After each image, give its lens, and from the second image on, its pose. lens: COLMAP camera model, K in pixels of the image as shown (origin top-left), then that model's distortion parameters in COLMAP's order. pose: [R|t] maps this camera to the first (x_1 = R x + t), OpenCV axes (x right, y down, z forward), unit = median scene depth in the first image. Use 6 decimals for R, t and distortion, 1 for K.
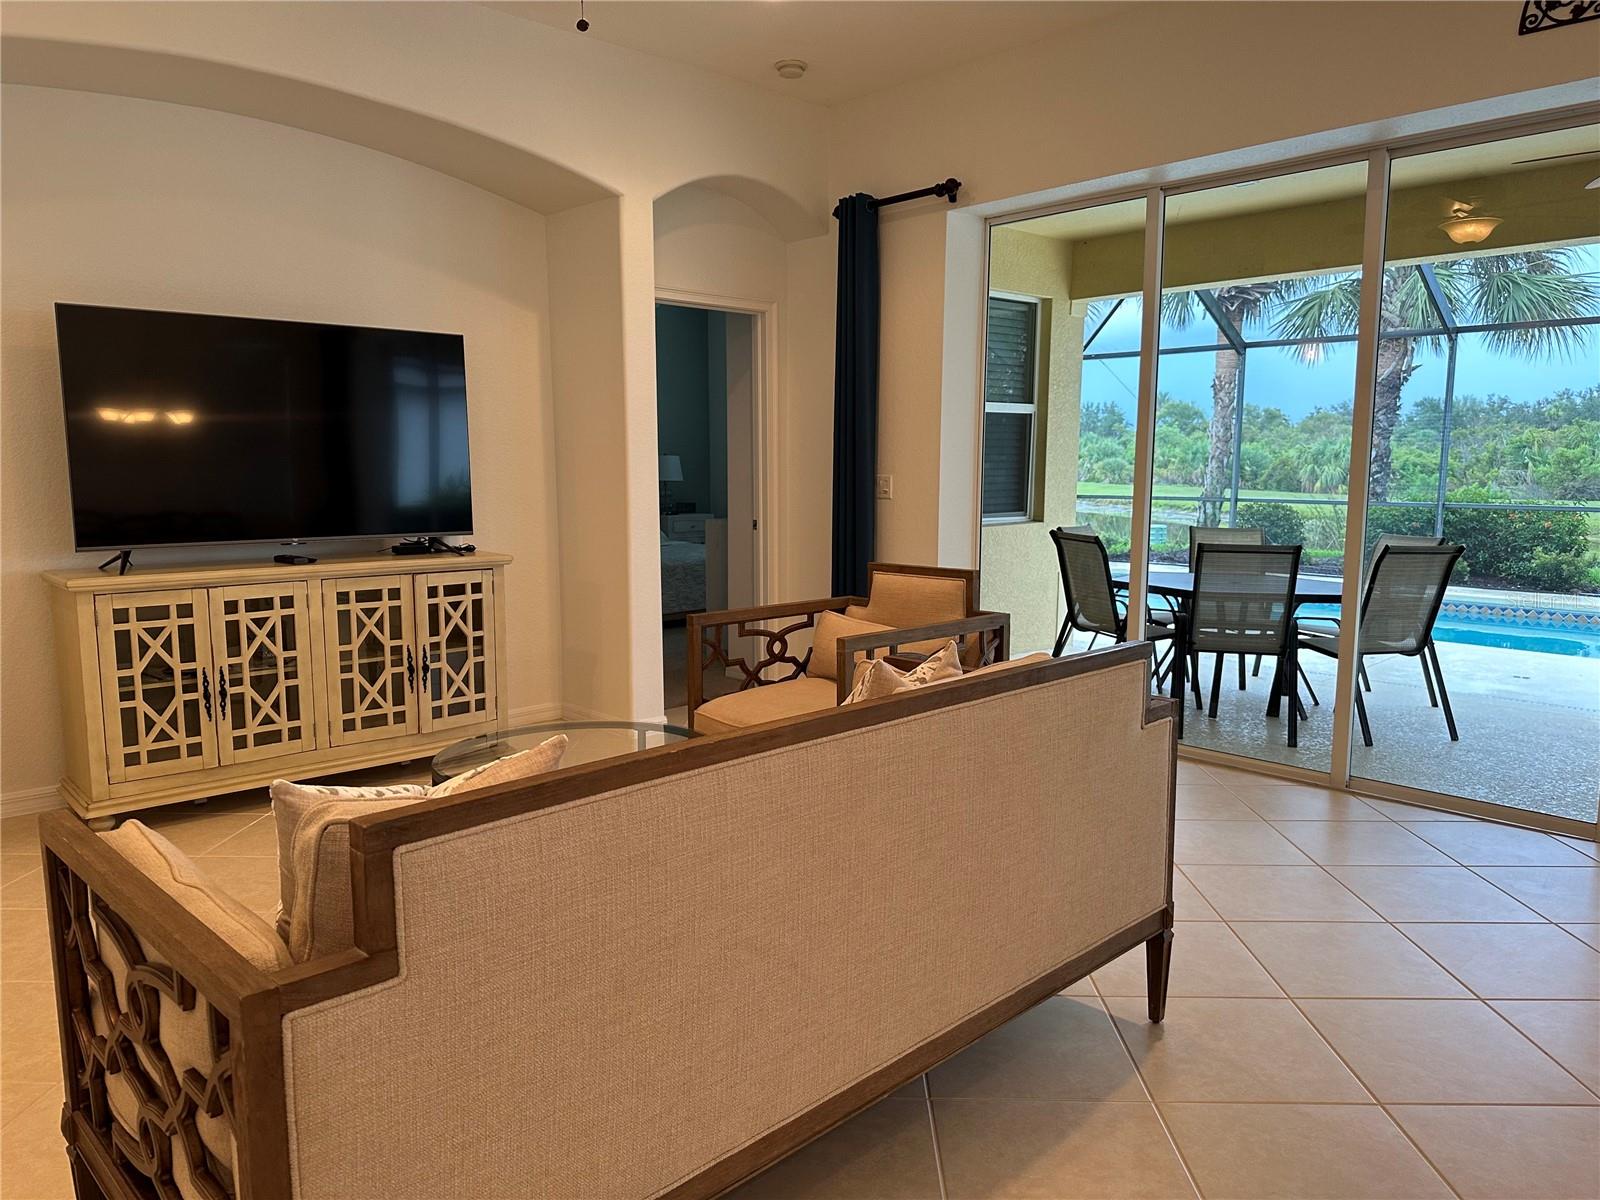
lens RADIAL K [[1129.7, 0, 800.1], [0, 1129.7, 603.8], [0, 0, 1]] dist [-0.000406, -0.000069]
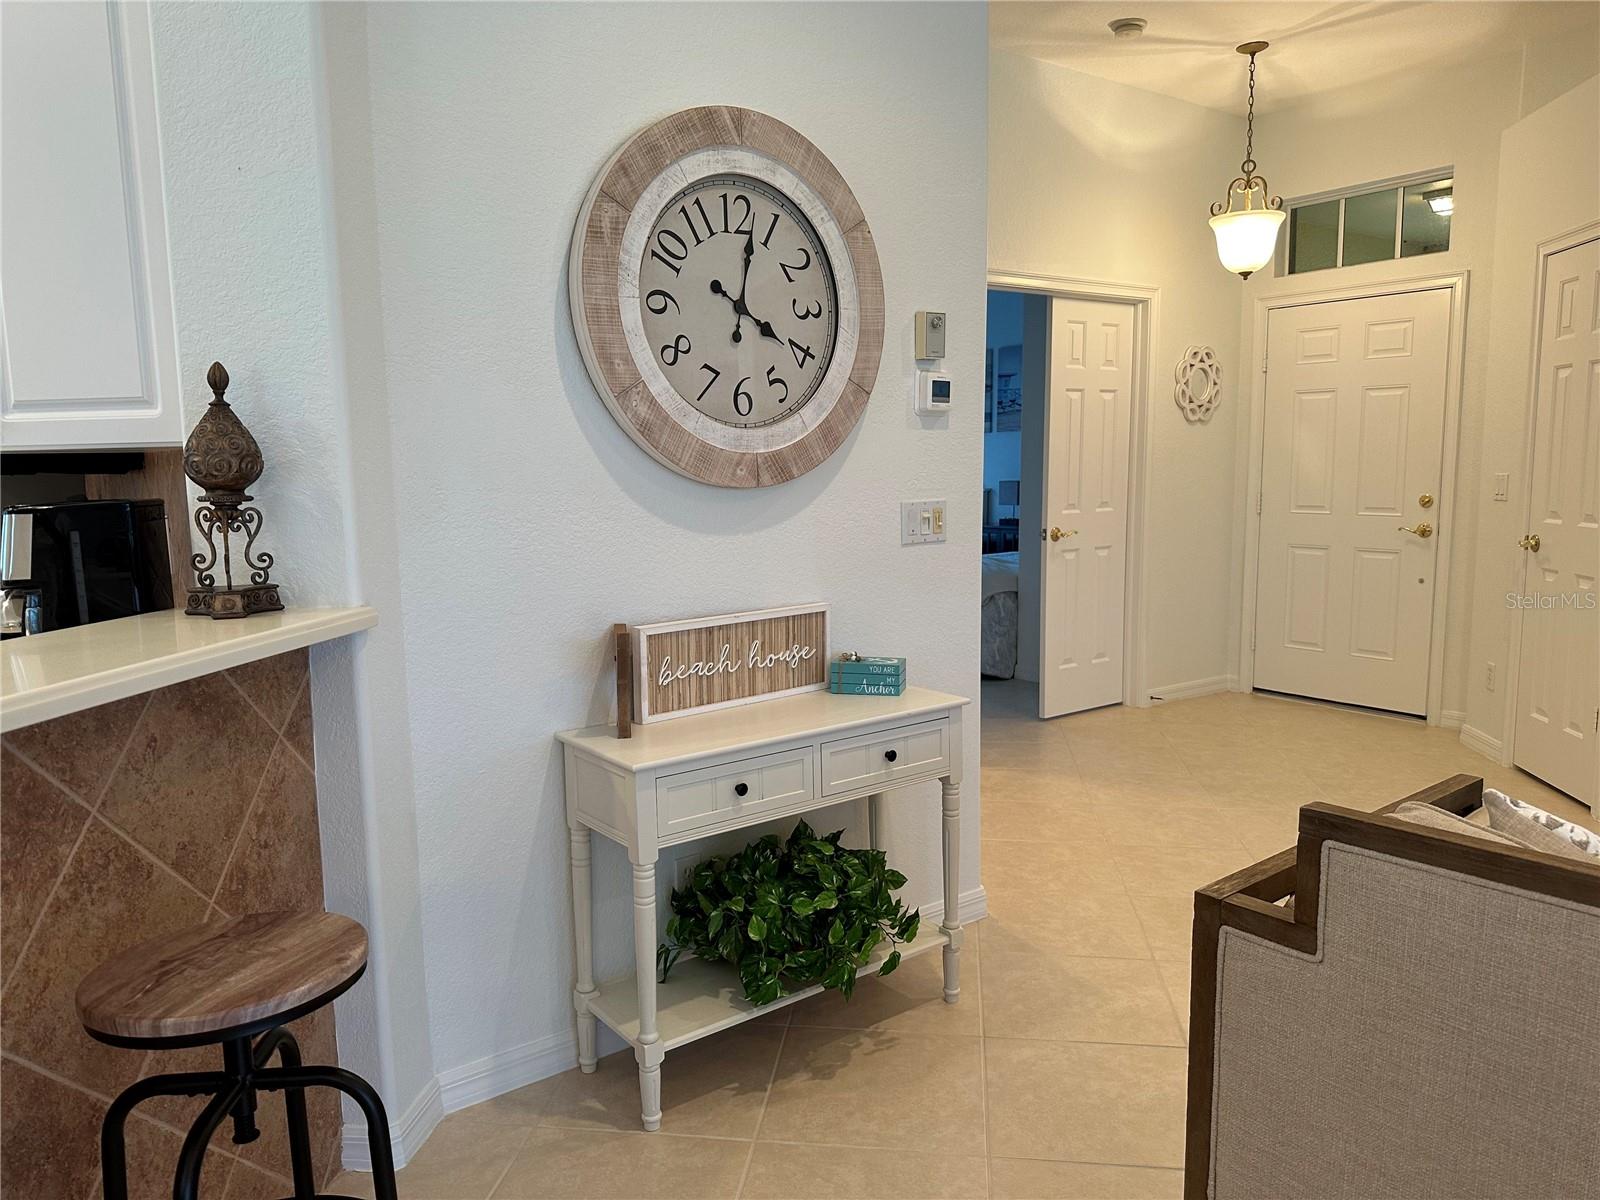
lens RADIAL K [[1129.7, 0, 799.9], [0, 1129.7, 603.0], [0, 0, 1]] dist [-0.000406, -0.000069]
pose [[-0.135130, 0.129988, -0.982264, 0.710091], [-0.107503, 0.983581, 0.144952, -0.104227], [0.984979, 0.125183, -0.118937, 0.578792]]
